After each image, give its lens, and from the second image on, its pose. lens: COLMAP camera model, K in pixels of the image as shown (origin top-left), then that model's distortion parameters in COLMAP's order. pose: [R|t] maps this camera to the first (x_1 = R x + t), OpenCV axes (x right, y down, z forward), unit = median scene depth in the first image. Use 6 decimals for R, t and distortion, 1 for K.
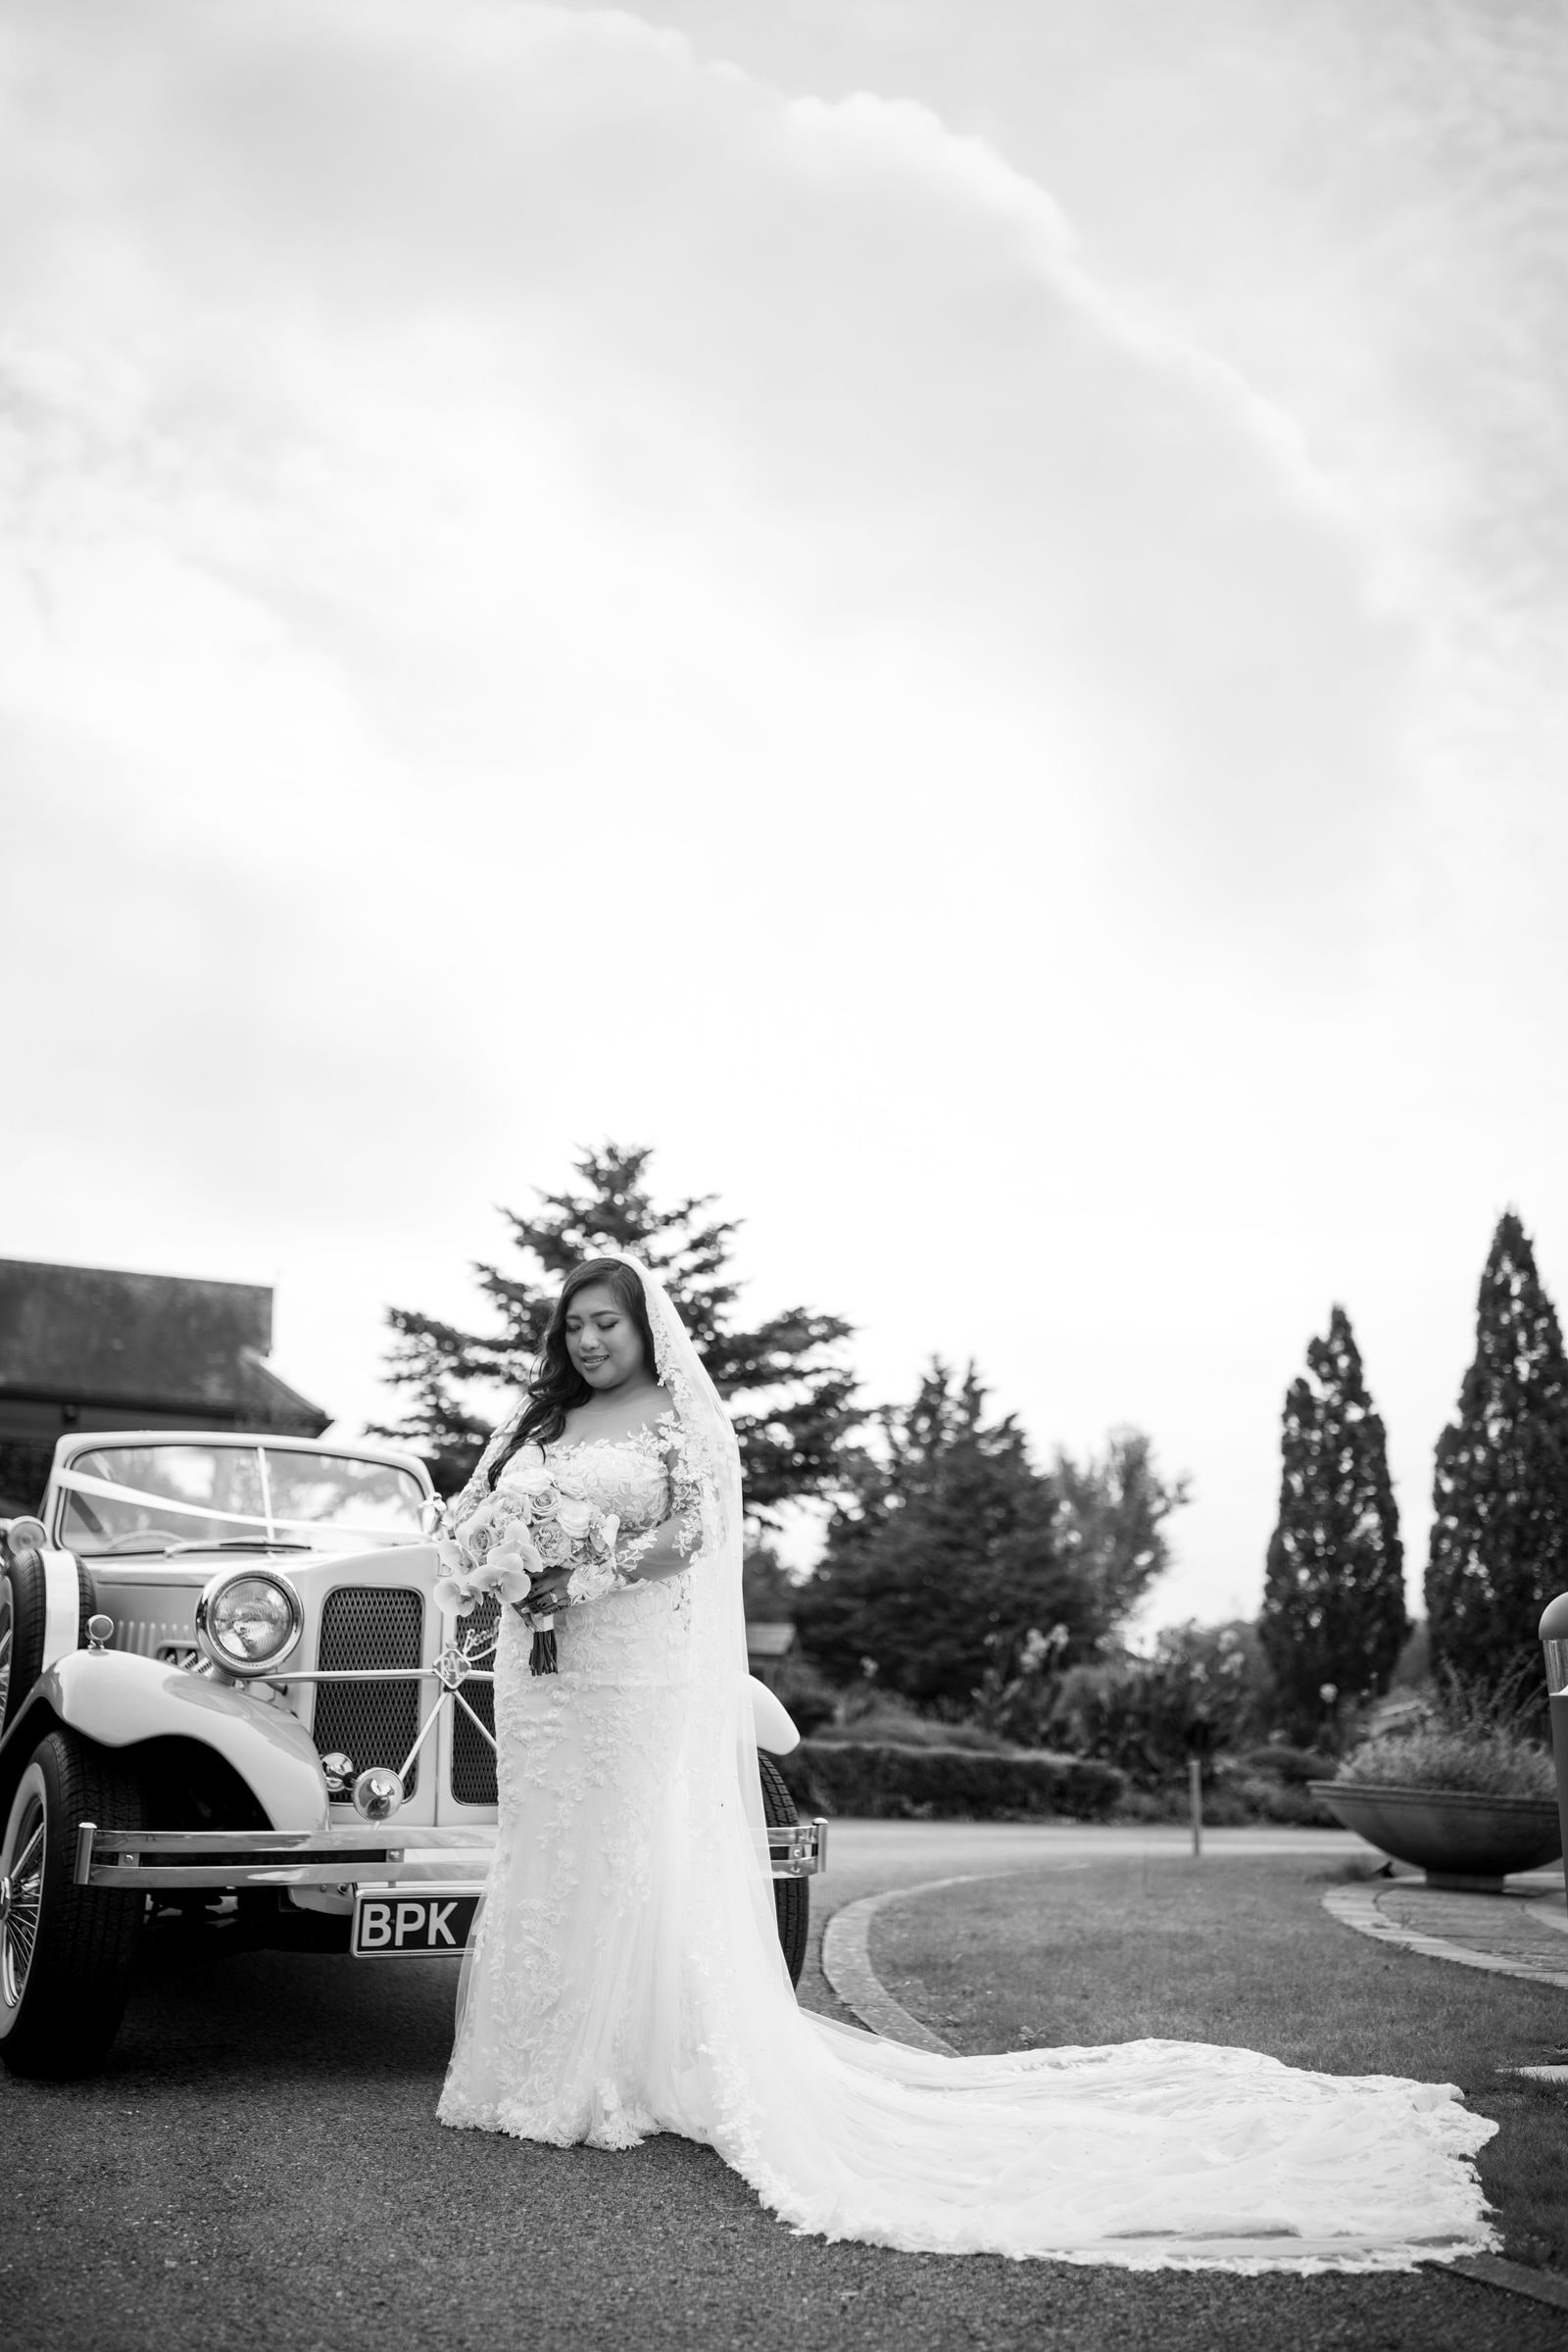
lens RADIAL K [[2247.1, 0, 784.0], [0, 2247.1, 1176.0], [0, 0, 1]] dist [-0.021626, 0.074405]
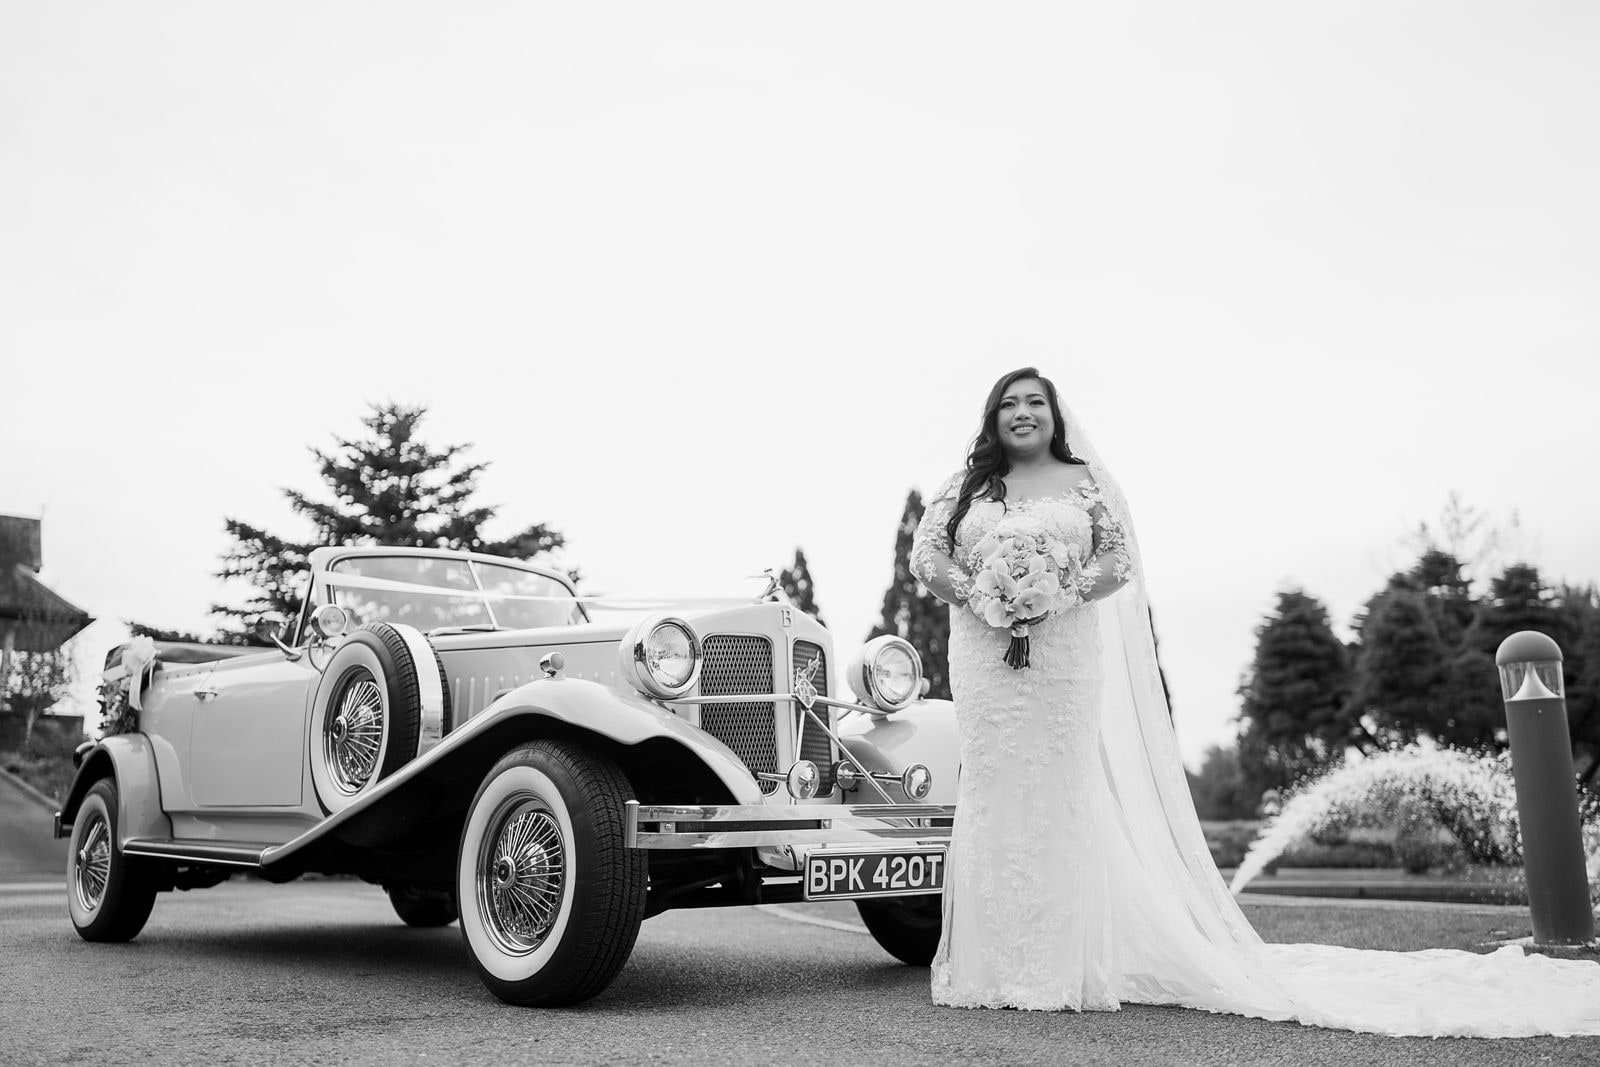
lens RADIAL K [[1528.6, 0, 800.0], [0, 1528.6, 533.5], [0, 0, 1]] dist [-0.021626, 0.074405]
pose [[0.962654, 0.015672, 0.270281, -0.092536], [-0.027618, 0.998800, 0.040450, 0.020777], [-0.269322, -0.046403, 0.961932, 0.032456]]
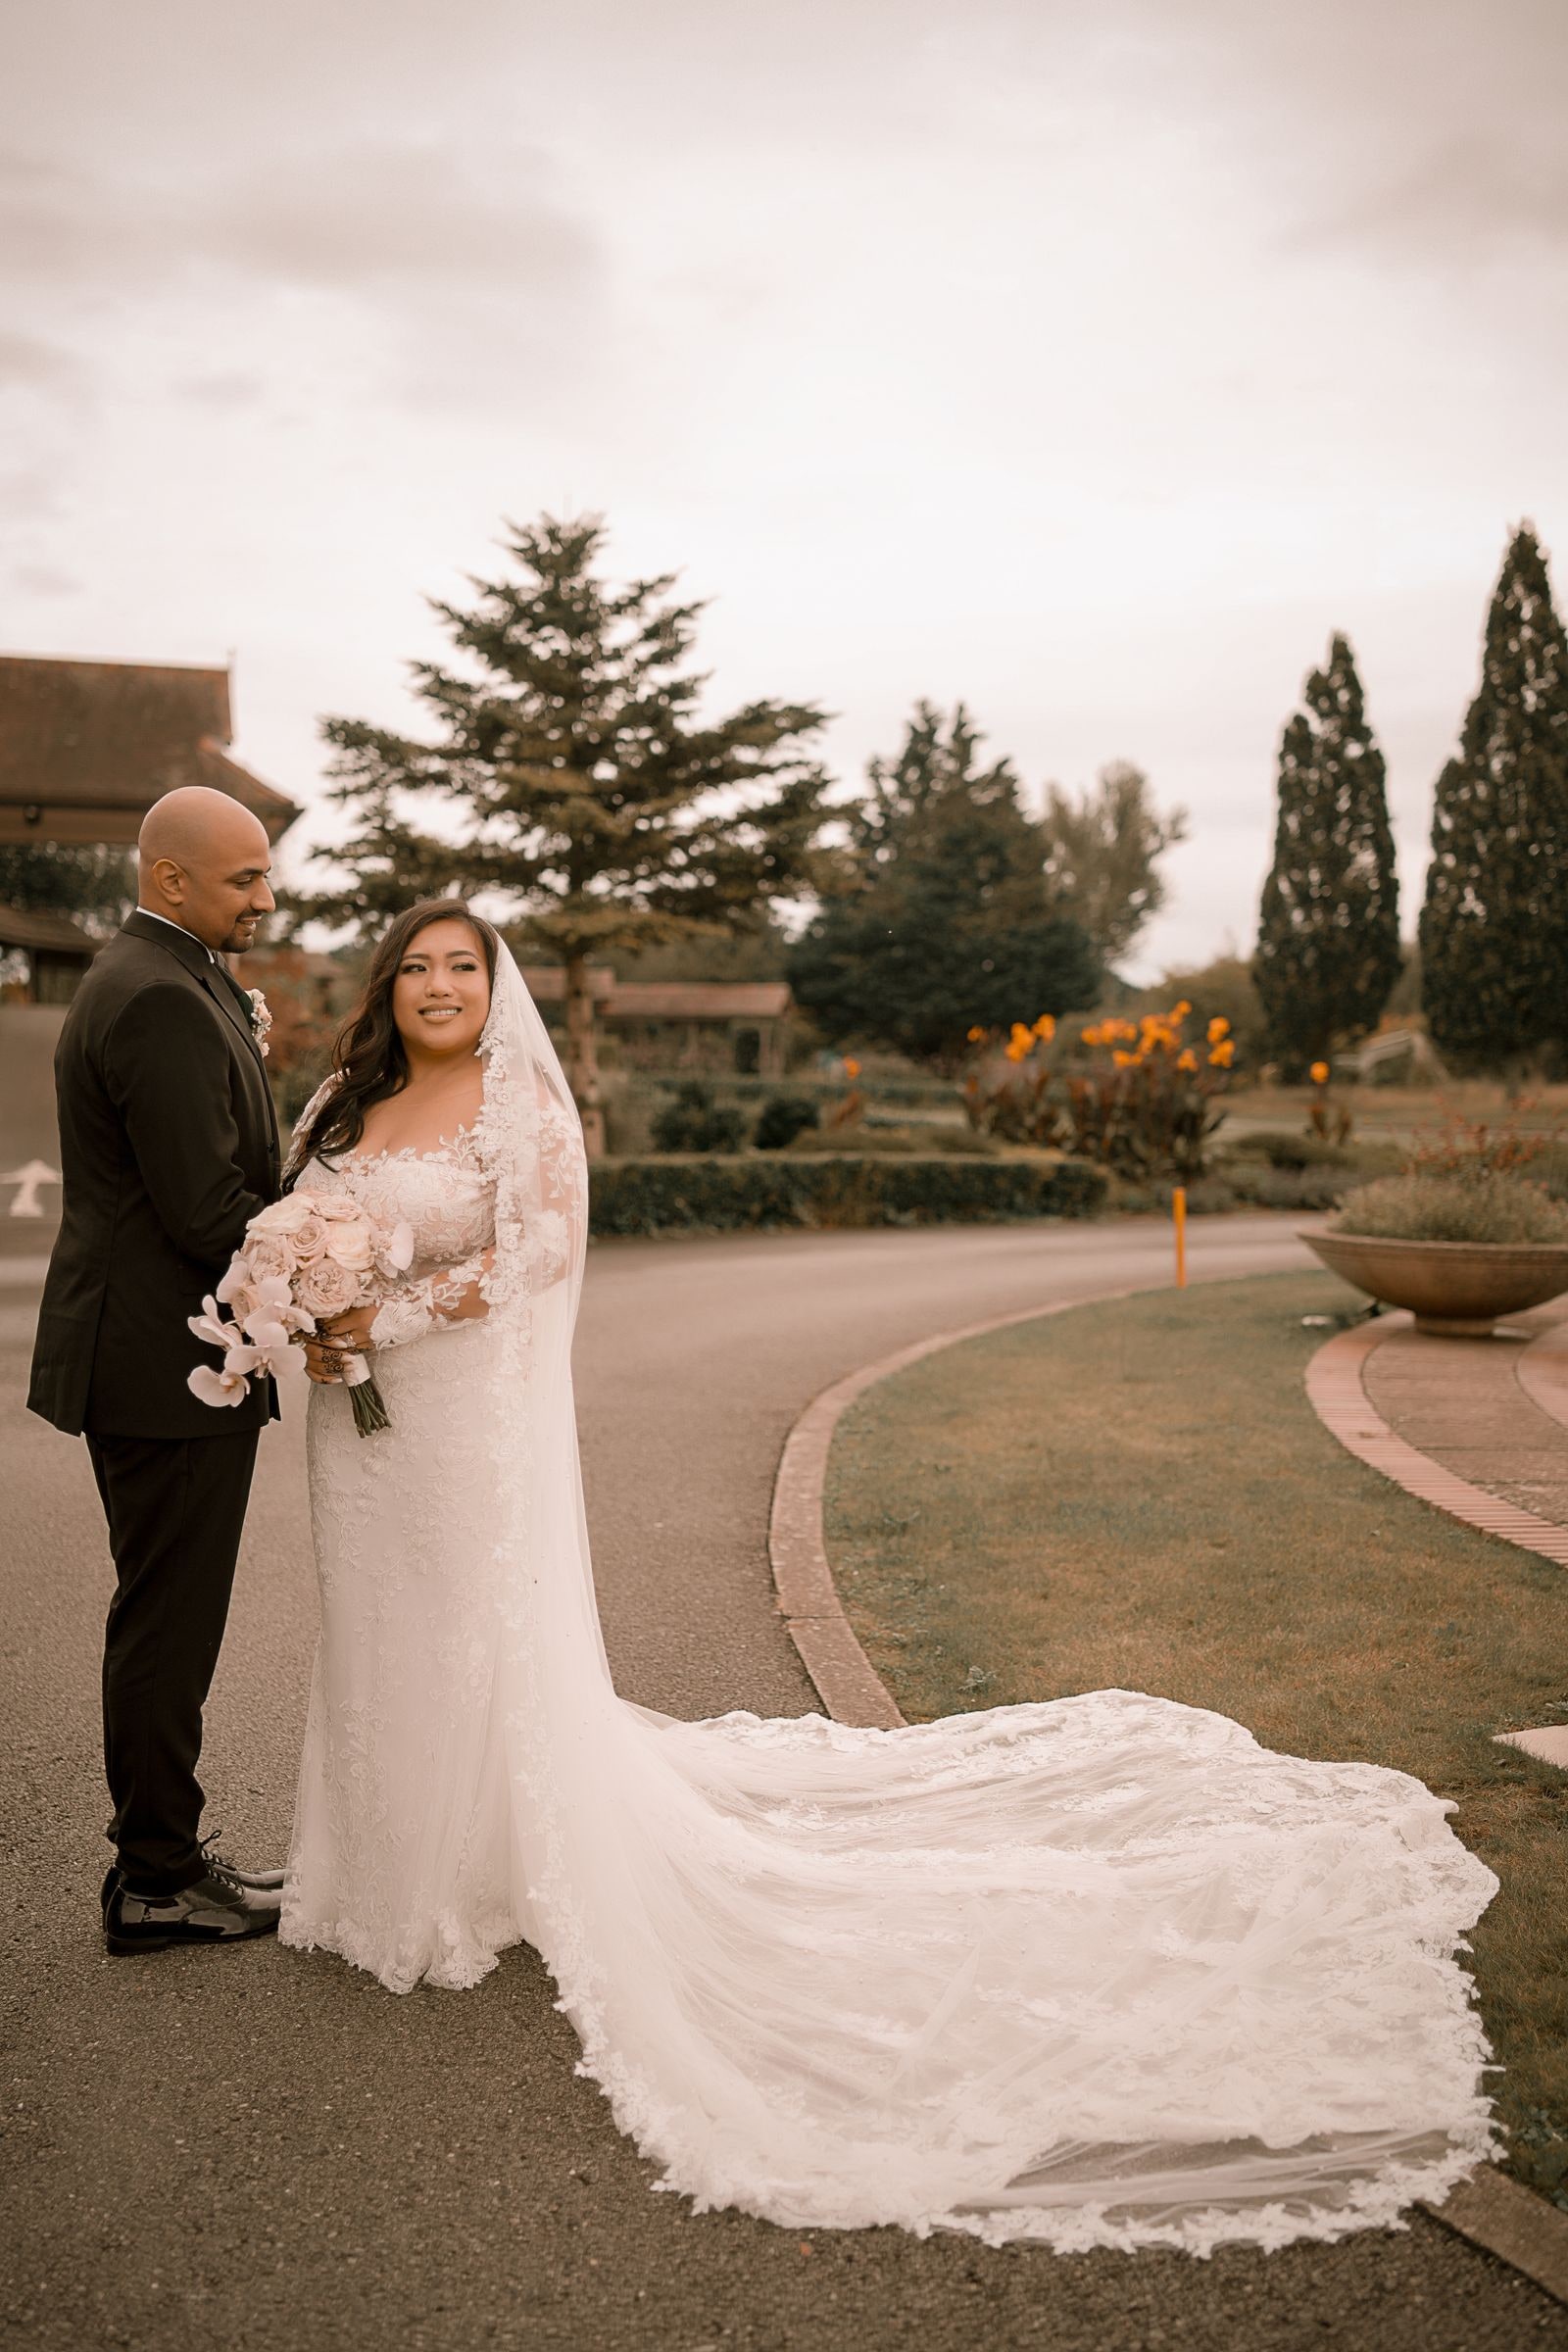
lens RADIAL K [[2247.1, 0, 784.0], [0, 2247.1, 1176.0], [0, 0, 1]] dist [-0.021626, 0.074405]
pose [[0.999081, -0.042637, -0.004438, 0.010924], [0.042121, 0.957193, 0.286369, -0.018981], [-0.007962, -0.286293, 0.958109, 0.047425]]
